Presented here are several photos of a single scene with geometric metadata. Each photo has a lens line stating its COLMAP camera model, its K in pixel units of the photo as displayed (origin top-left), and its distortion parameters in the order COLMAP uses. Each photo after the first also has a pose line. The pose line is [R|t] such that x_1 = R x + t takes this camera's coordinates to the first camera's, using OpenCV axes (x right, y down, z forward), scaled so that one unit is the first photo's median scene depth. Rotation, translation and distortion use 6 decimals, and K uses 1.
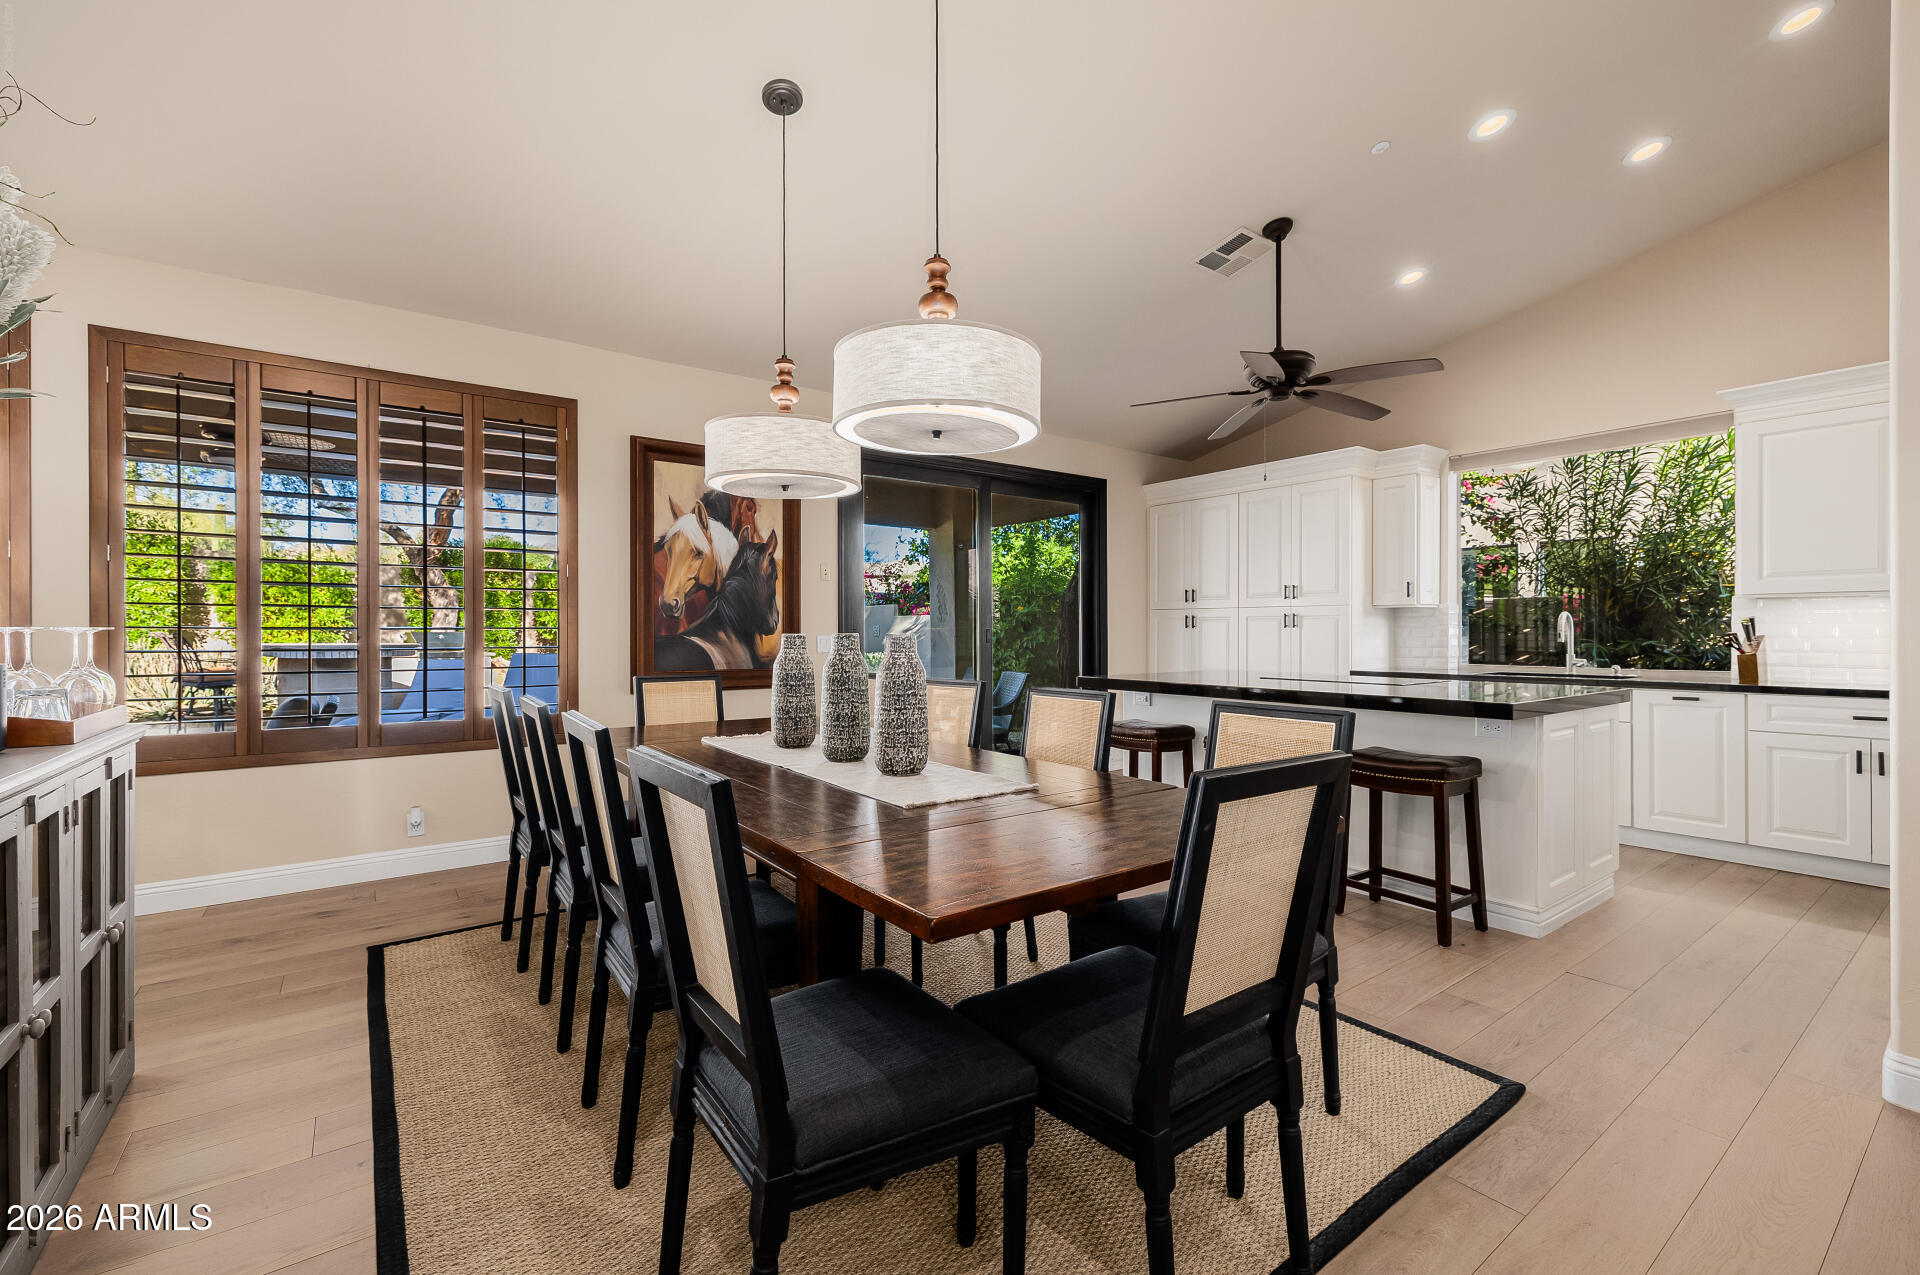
lens RADIAL K [[834.5, 0, 960.0], [0, 834.5, 637.5], [0, 0, 1]] dist [-0.000194, 0.000206]
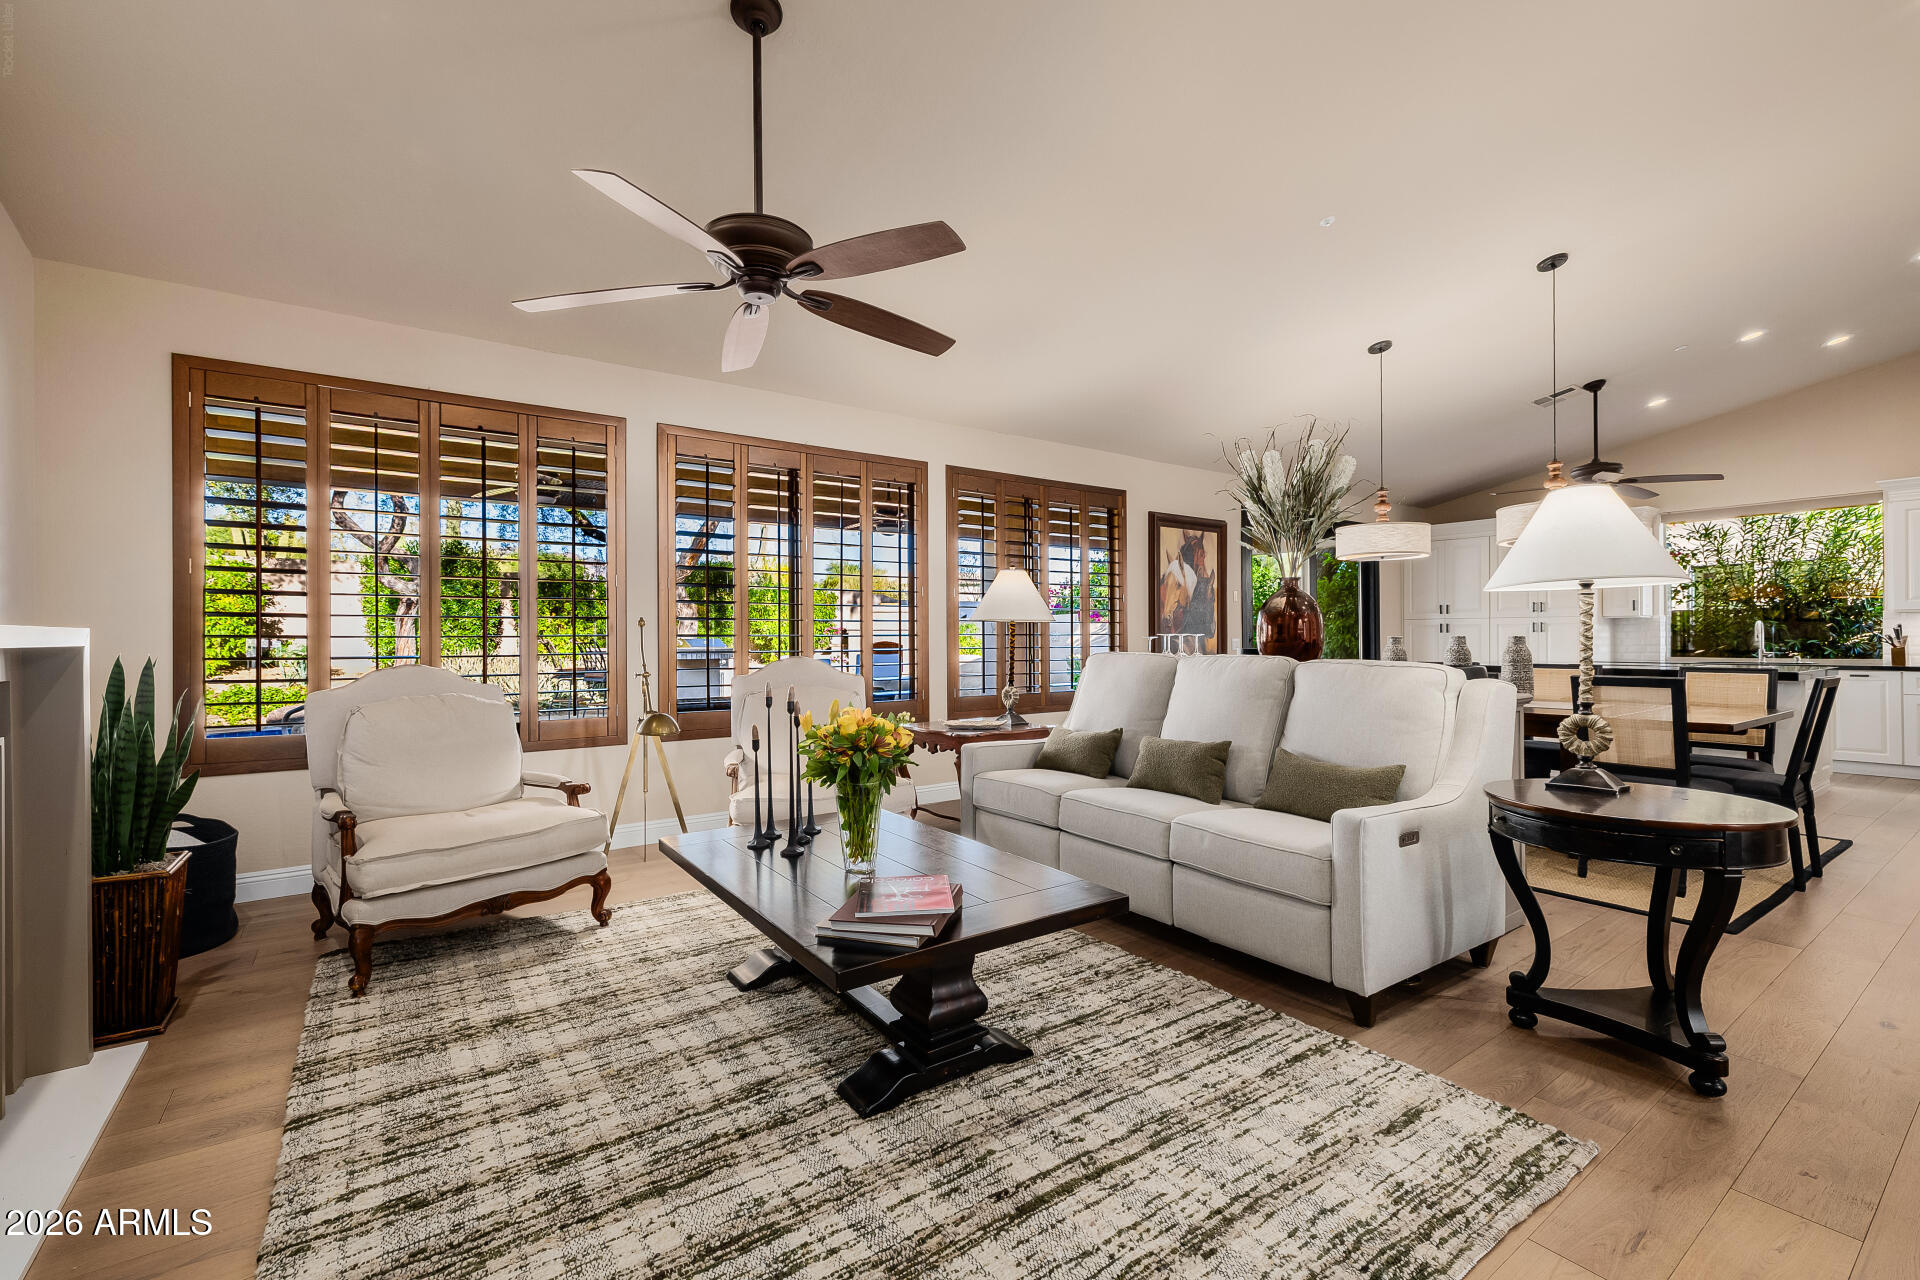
lens RADIAL K [[808.2, 0, 962.3], [0, 808.2, 644.2], [0, 0, 1]] dist [0.000227, 0.000605]
pose [[0.999391, -0.003256, -0.034745, -0.656763], [0.003268, 0.999995, 0.000286, 0.006738], [0.034744, -0.000400, 0.999396, -0.506416]]
